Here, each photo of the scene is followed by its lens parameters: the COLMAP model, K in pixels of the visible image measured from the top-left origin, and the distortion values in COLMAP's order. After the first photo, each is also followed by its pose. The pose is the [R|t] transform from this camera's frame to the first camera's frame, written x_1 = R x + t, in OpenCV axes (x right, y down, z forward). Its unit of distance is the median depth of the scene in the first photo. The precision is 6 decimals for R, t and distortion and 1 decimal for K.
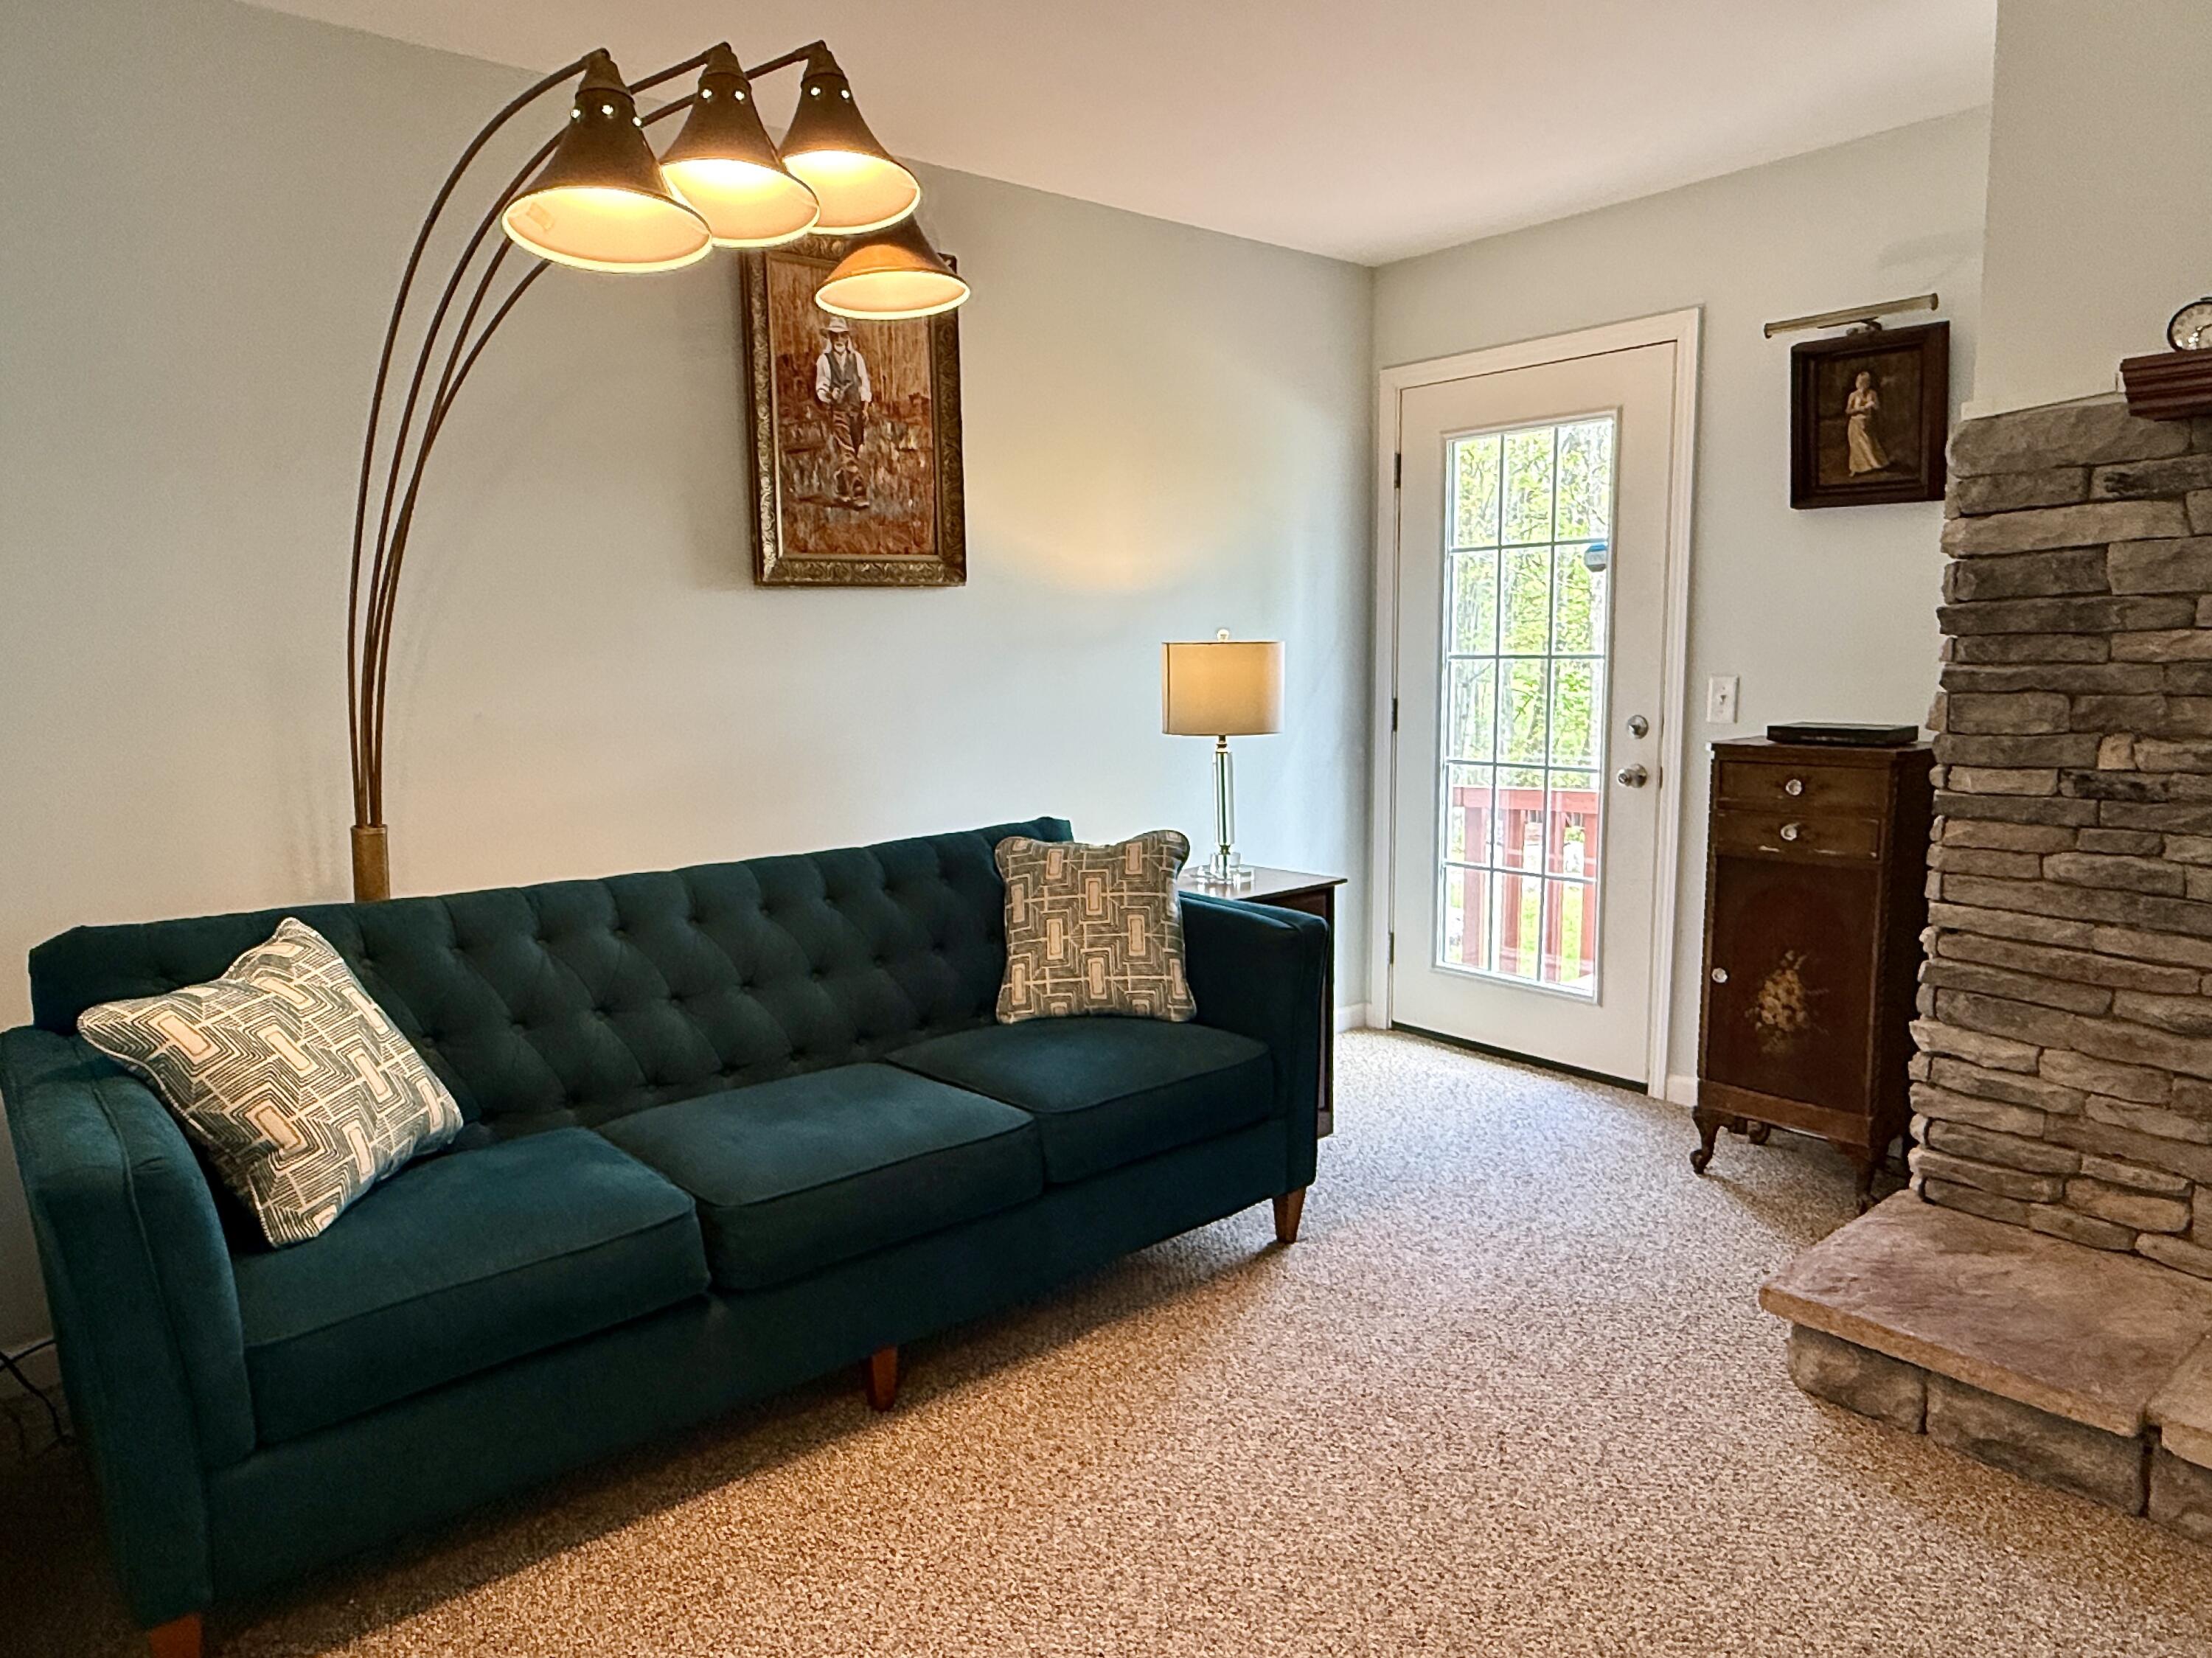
lens RADIAL K [[1395.5, 0, 1106.0], [0, 1395.5, 829.0], [0, 0, 1]] dist [-0.000413, 0.002103]
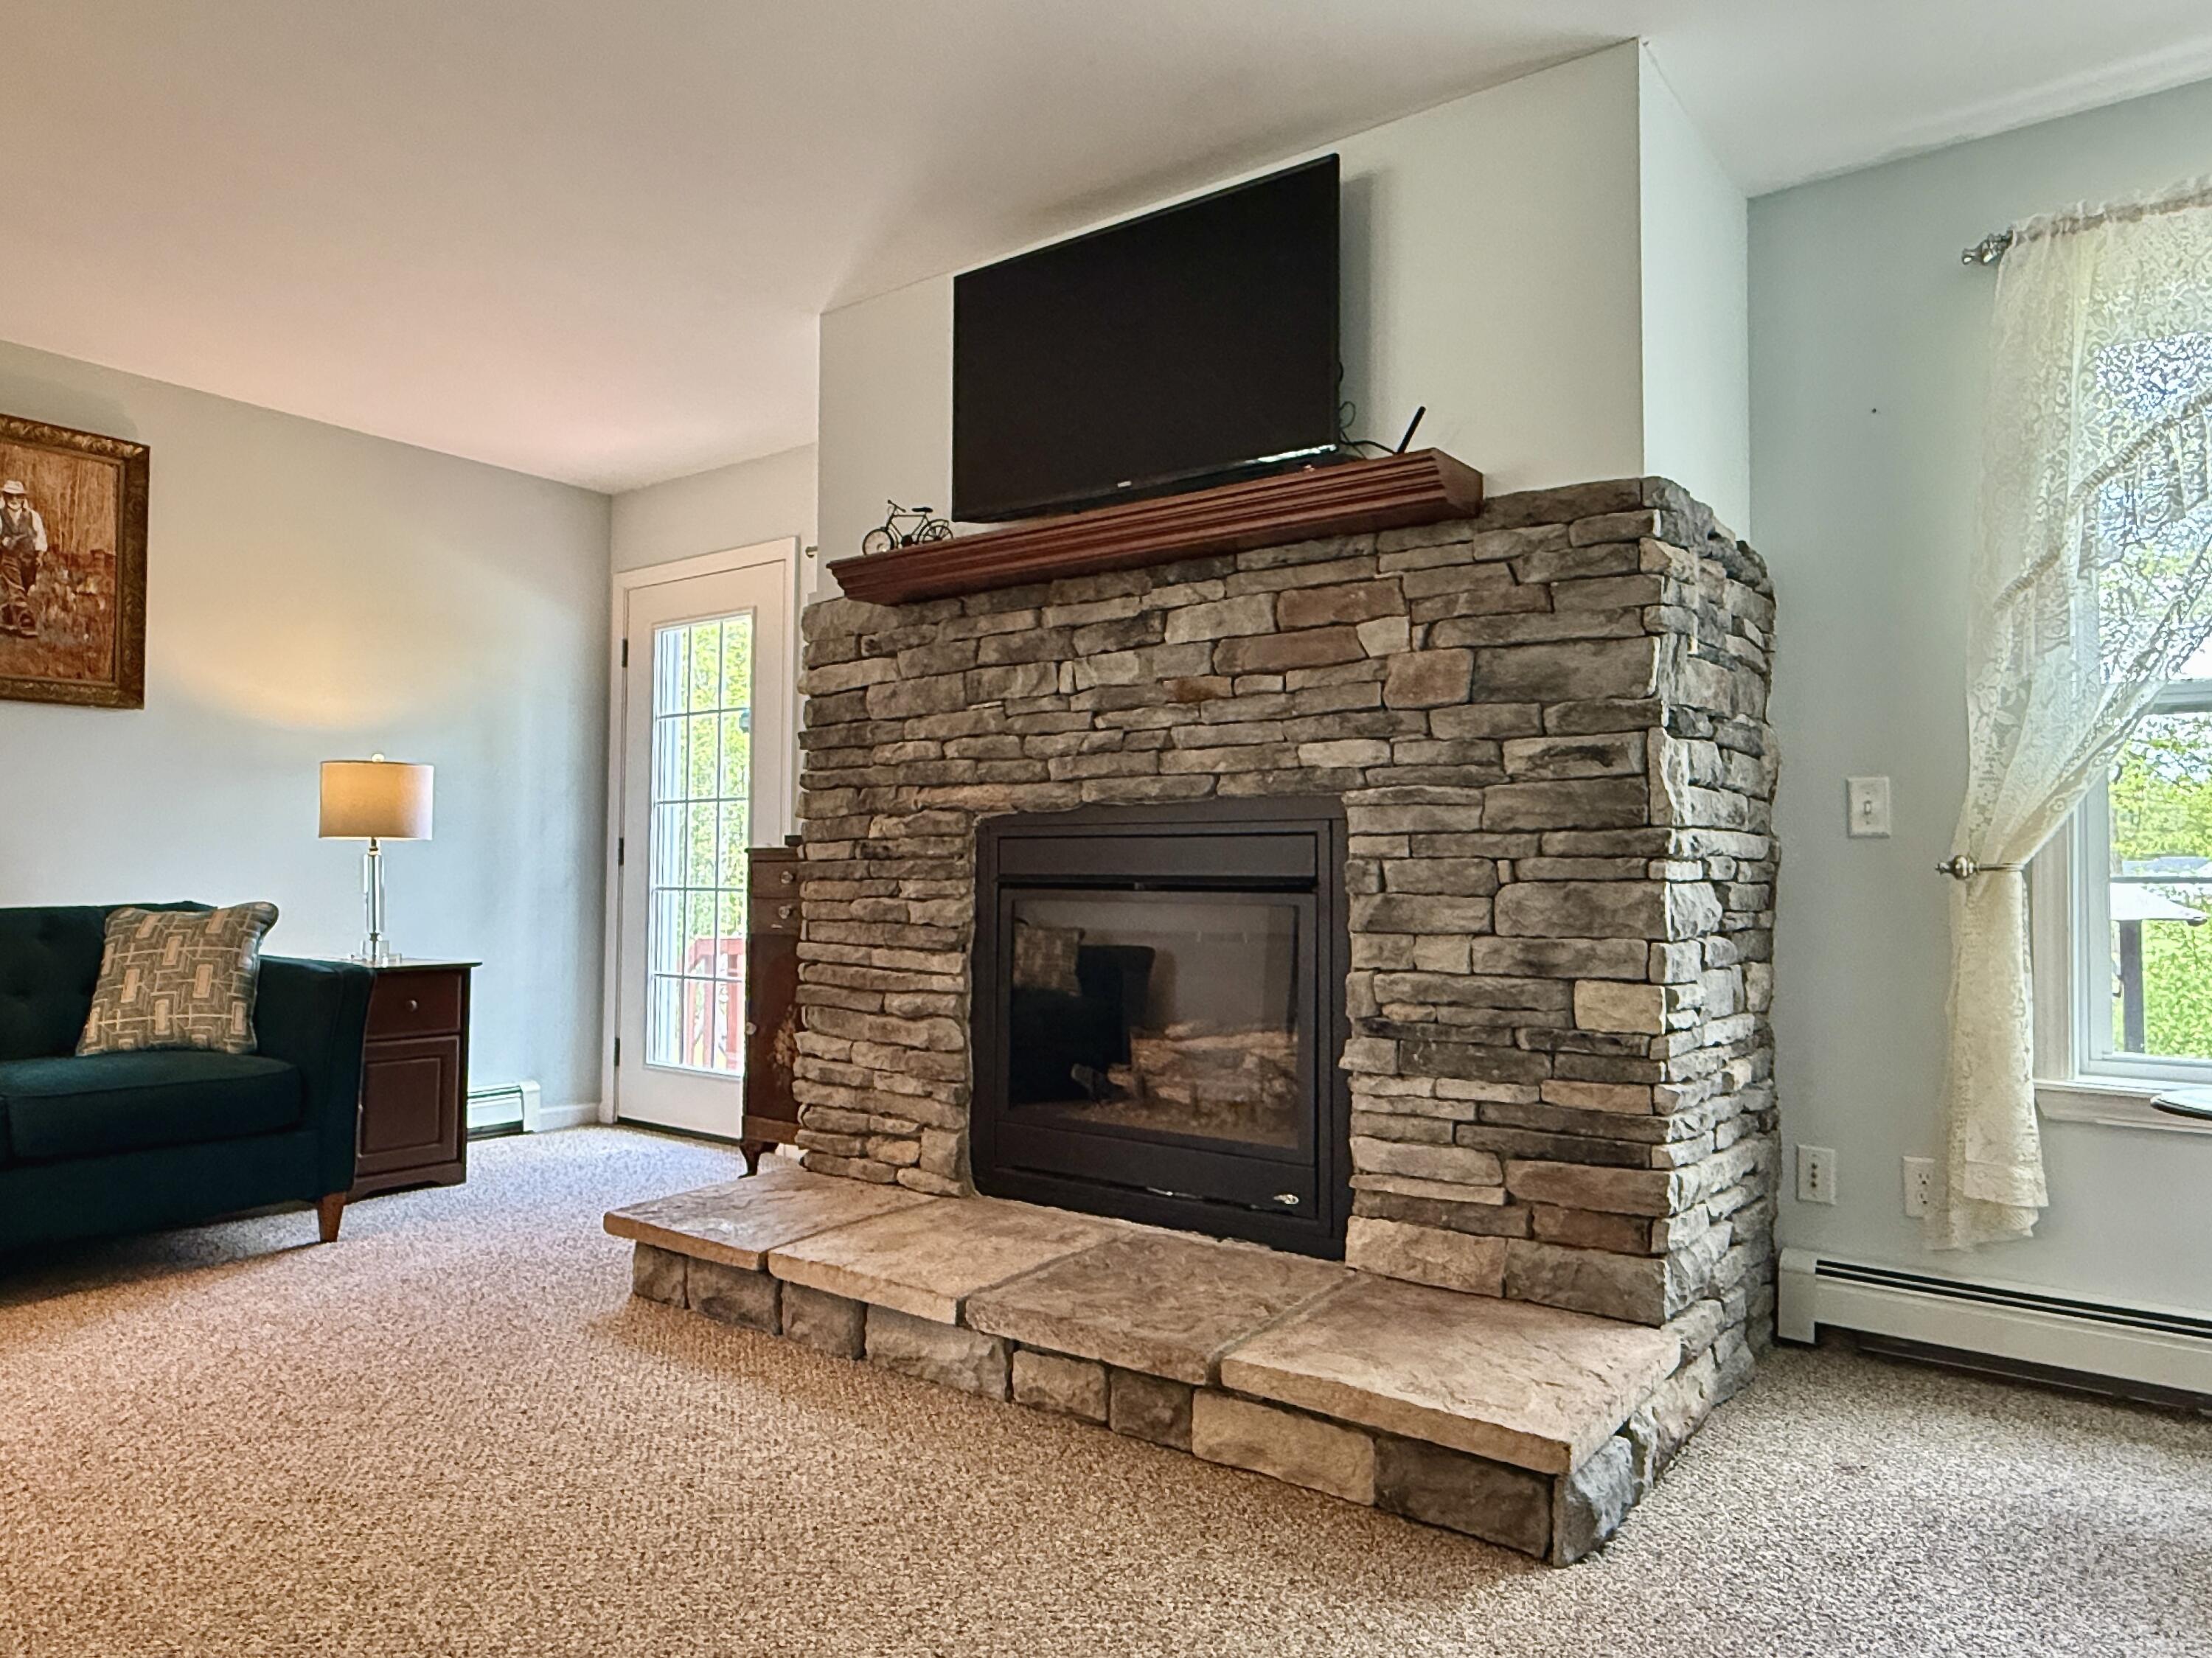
lens RADIAL K [[1386.7, 0, 1105.8], [0, 1386.7, 838.9], [0, 0, 1]] dist [-0.001995, 0.001619]
pose [[0.972500, 0.028864, 0.231107, 0.499147], [0.009820, 0.986326, -0.164510, 0.158960], [-0.232695, 0.162256, 0.958919, -0.351935]]
